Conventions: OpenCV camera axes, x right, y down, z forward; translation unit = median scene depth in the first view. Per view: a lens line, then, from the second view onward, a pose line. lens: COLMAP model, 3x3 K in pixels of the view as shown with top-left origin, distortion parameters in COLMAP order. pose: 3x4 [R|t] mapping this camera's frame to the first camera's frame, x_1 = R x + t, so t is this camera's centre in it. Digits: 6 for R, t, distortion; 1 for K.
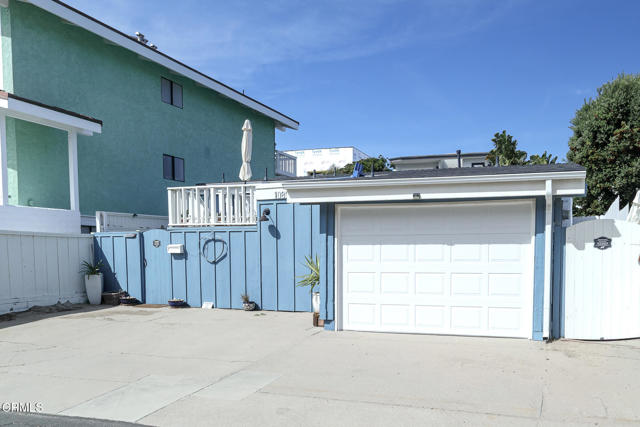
lens RADIAL K [[418.1, 0, 320.0], [0, 418.1, 213.5], [0, 0, 1]] dist [0.000506, 0.000767]
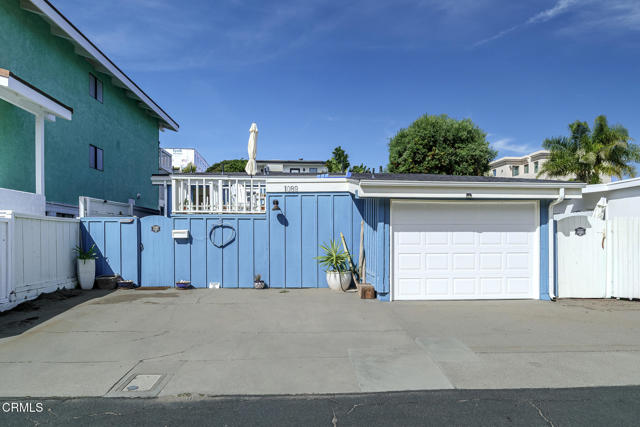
lens RADIAL K [[339.7, 0, 319.9], [0, 339.7, 187.6], [0, 0, 1]] dist [0.000190, -0.000244]
pose [[0.955245, 0.045404, 0.292311, -0.276593], [-0.029462, 0.997840, -0.058711, 0.005846], [-0.294345, 0.047472, 0.954519, 0.052031]]
